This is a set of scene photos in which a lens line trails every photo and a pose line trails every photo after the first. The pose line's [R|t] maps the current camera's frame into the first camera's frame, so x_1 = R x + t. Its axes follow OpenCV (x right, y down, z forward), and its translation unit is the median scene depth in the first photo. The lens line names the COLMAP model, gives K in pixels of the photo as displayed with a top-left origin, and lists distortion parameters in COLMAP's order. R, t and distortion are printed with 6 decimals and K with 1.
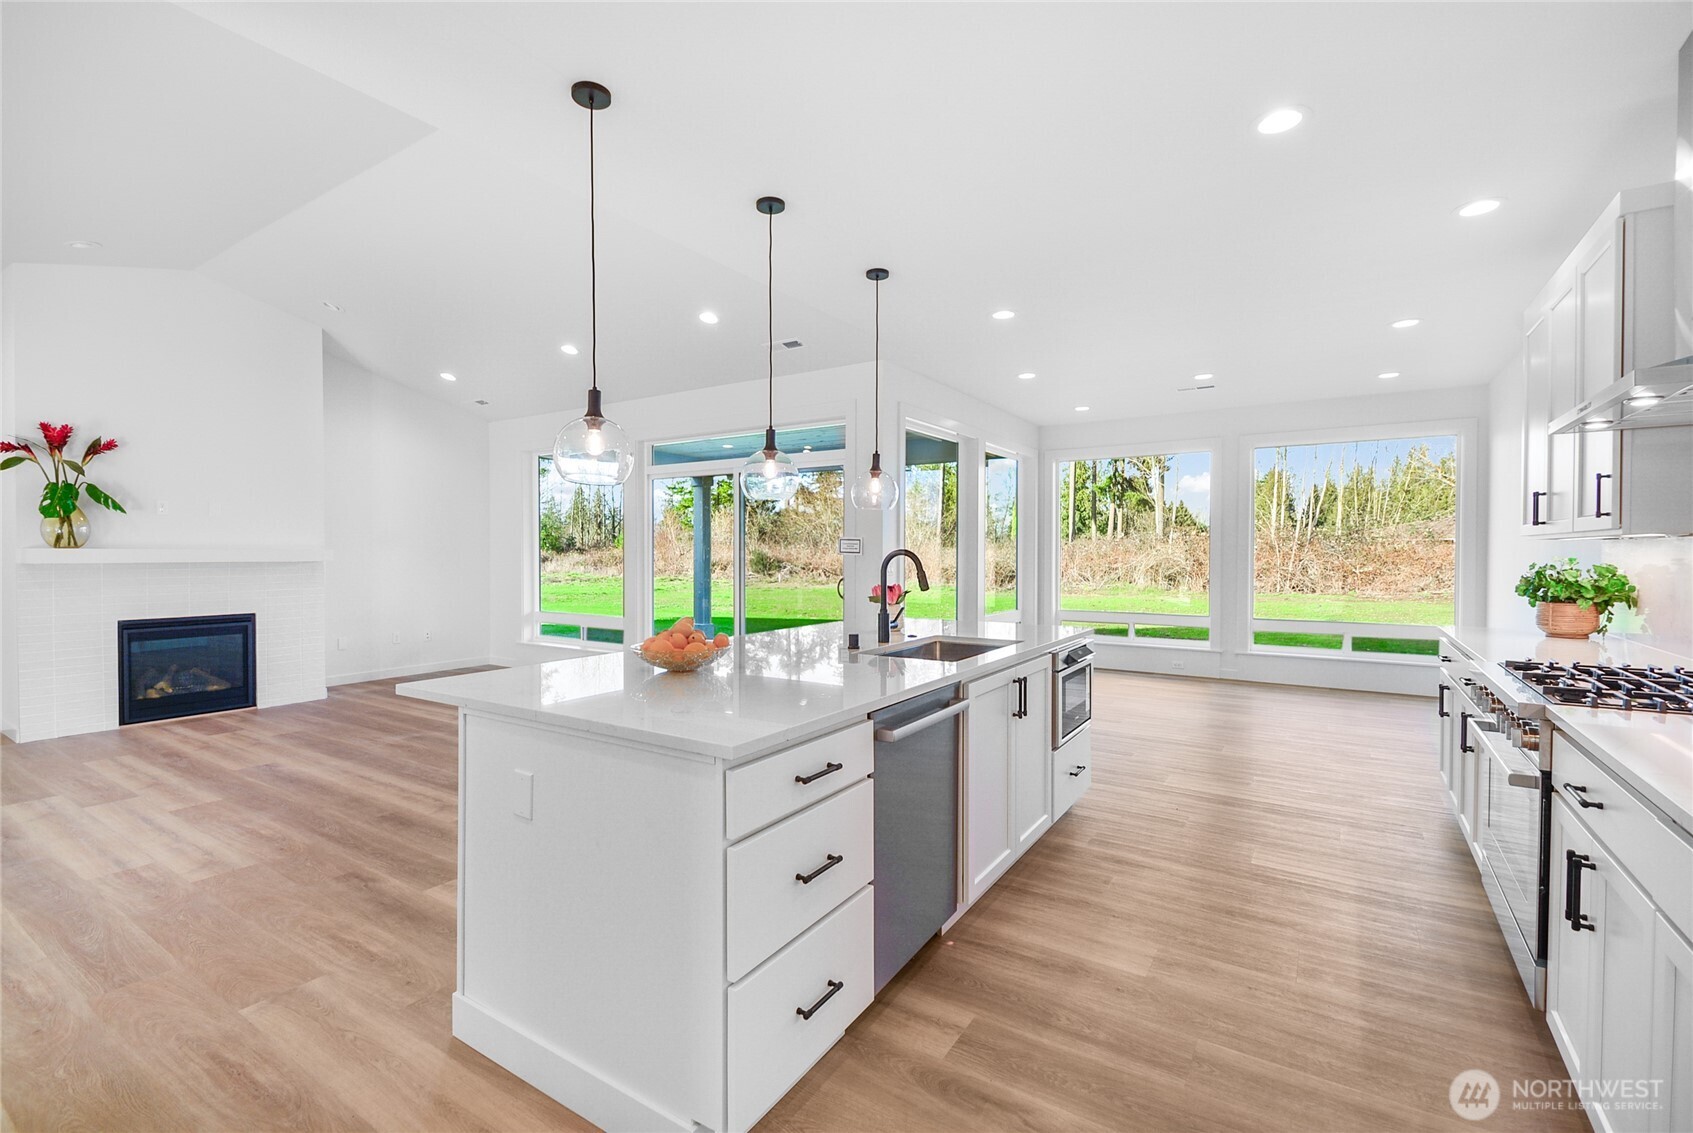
lens RADIAL K [[754.2, 0, 837.0], [0, 754.2, 562.8], [0, 0, 1]] dist [0.000470, -0.000922]
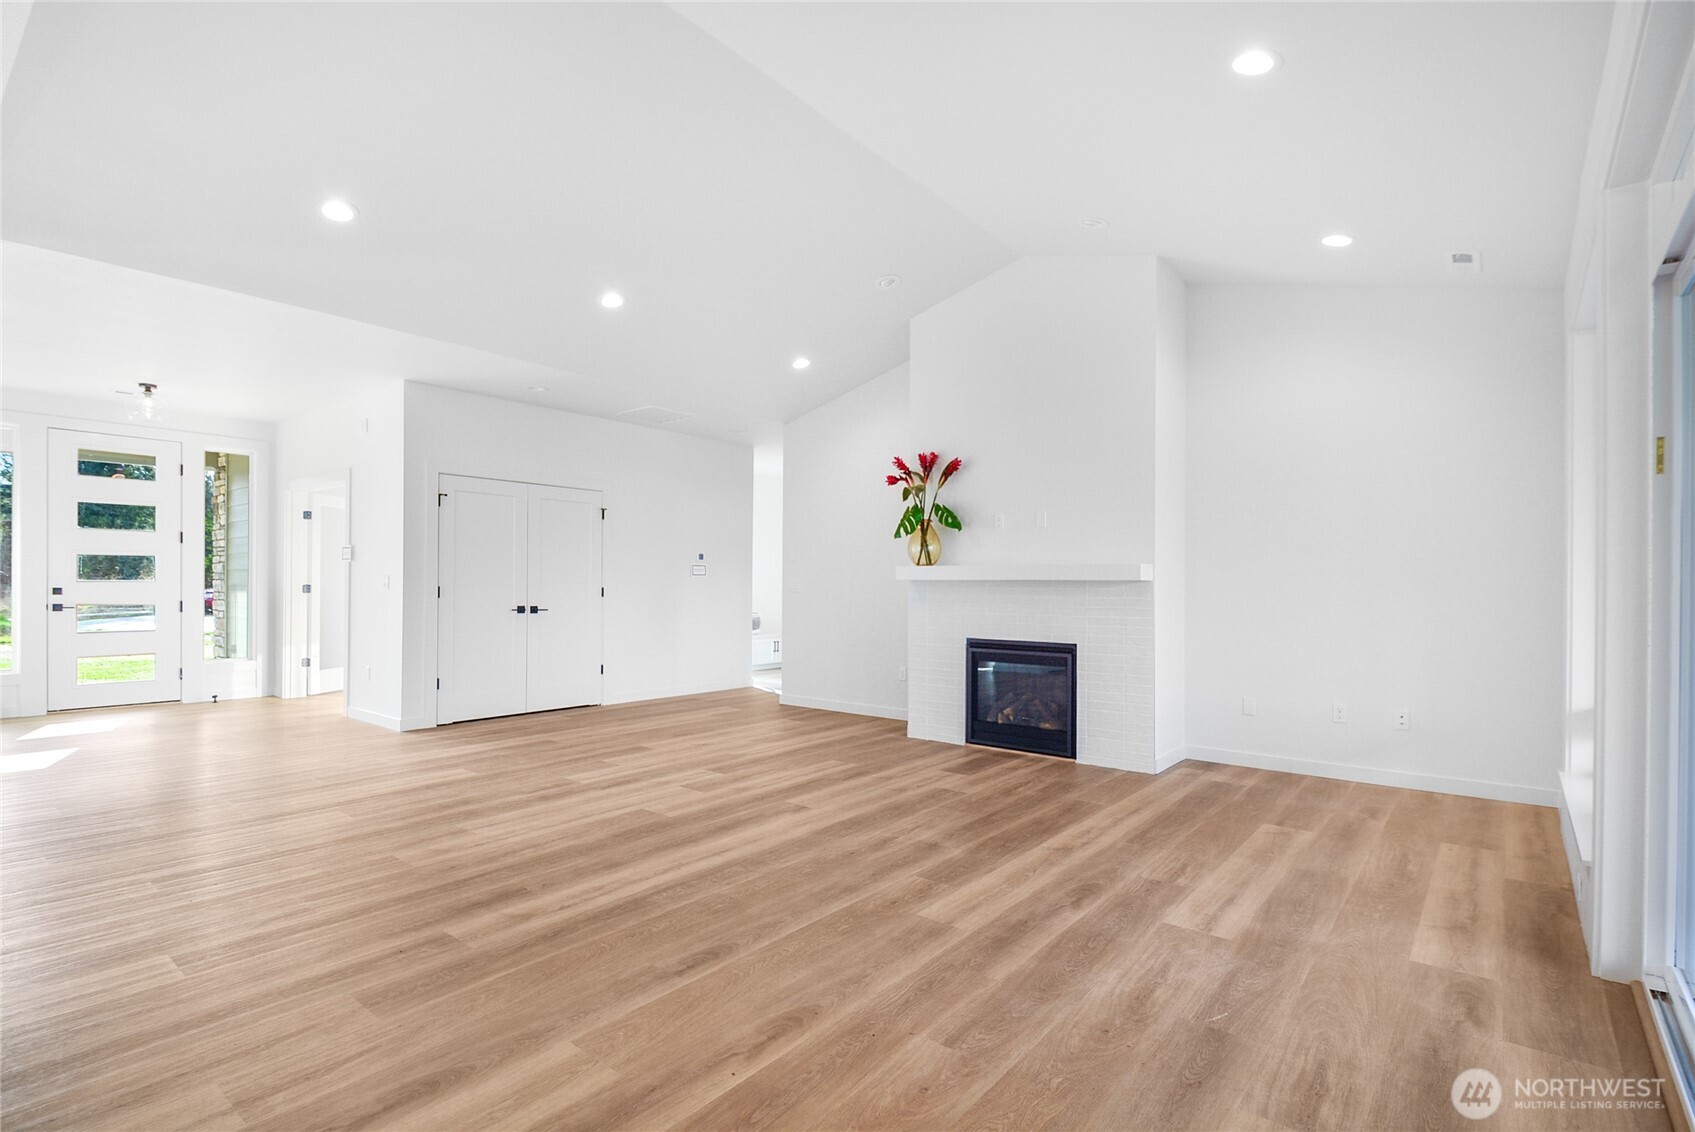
lens RADIAL K [[800.9, 0, 856.6], [0, 800.9, 579.0], [0, 0, 1]] dist [0.003555, 0.000018]
pose [[-0.081976, -0.012128, -0.996561, 0.082023], [-0.027053, 0.999585, -0.009940, 0.008348], [0.996267, 0.026145, -0.082270, 0.613880]]
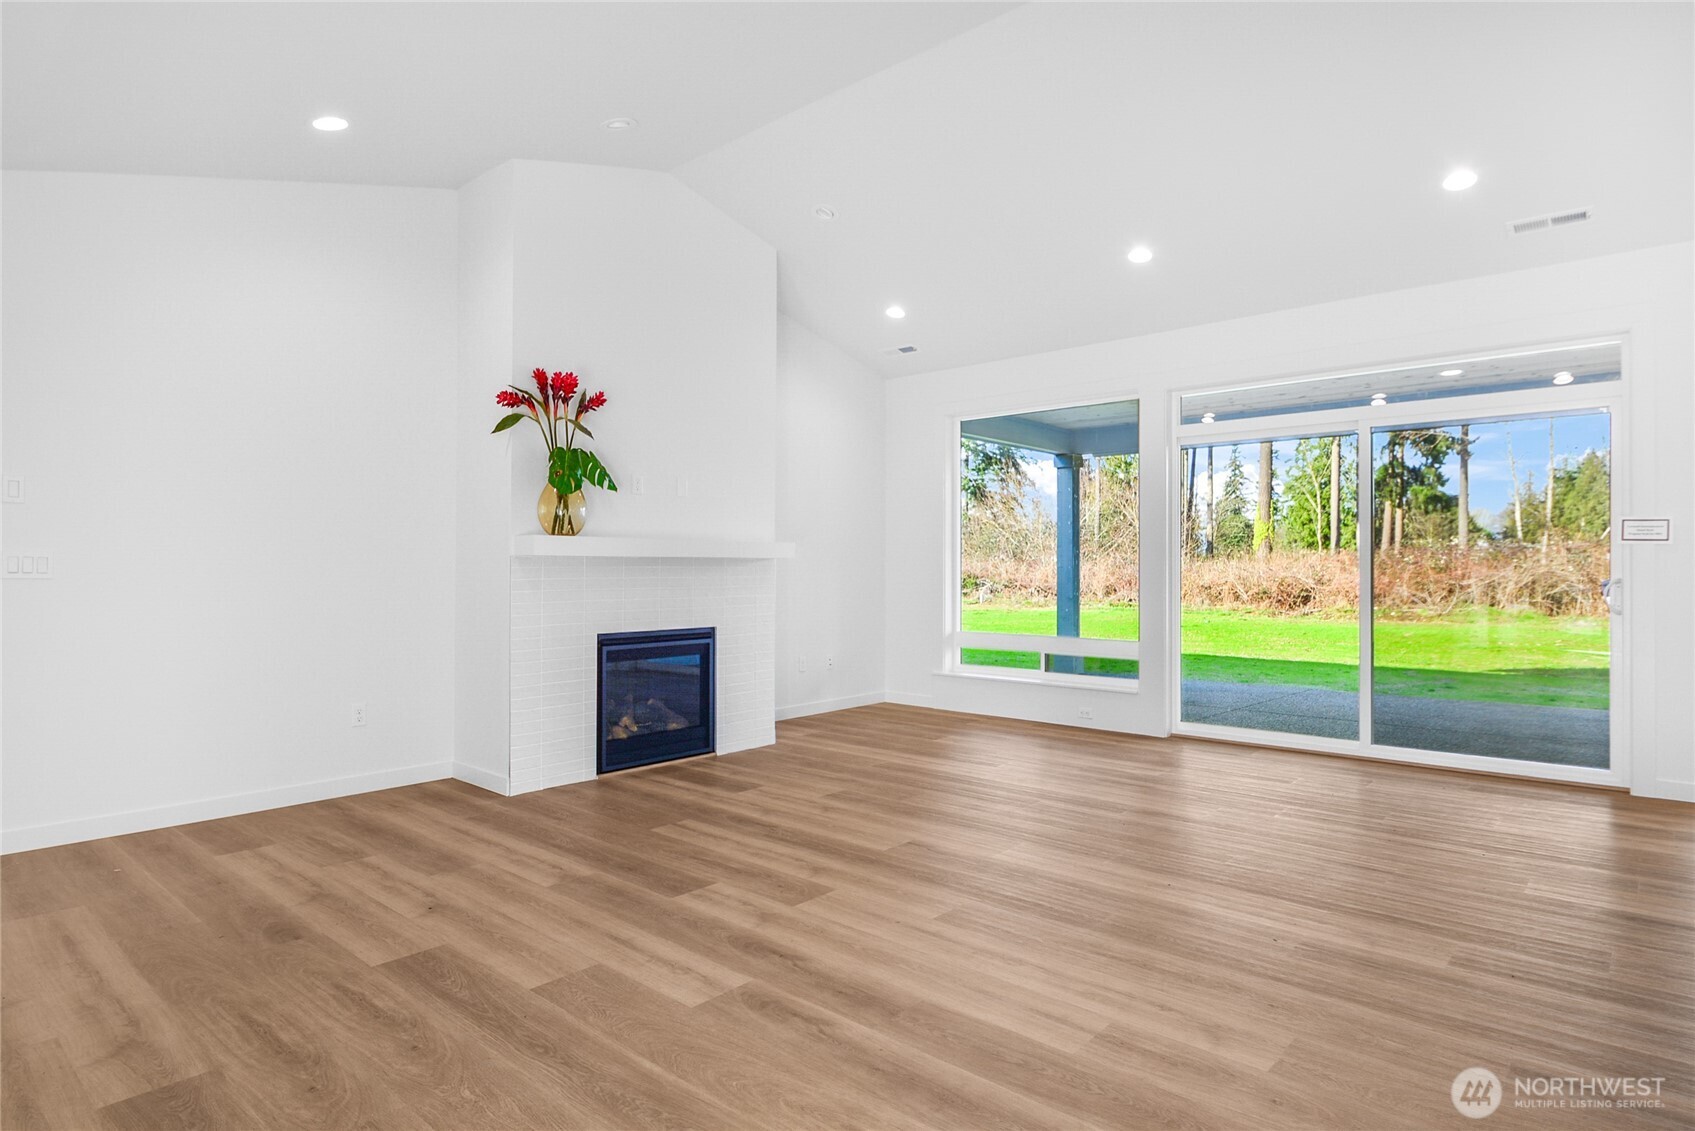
lens RADIAL K [[925.7, 0, 843.2], [0, 925.7, 555.5], [0, 0, 1]] dist [0.015956, -0.000687]
pose [[0.989687, -0.001457, -0.143238, -0.379607], [-0.002590, 0.999603, -0.028068, 0.015834], [0.143222, 0.028149, 0.989290, 0.079621]]
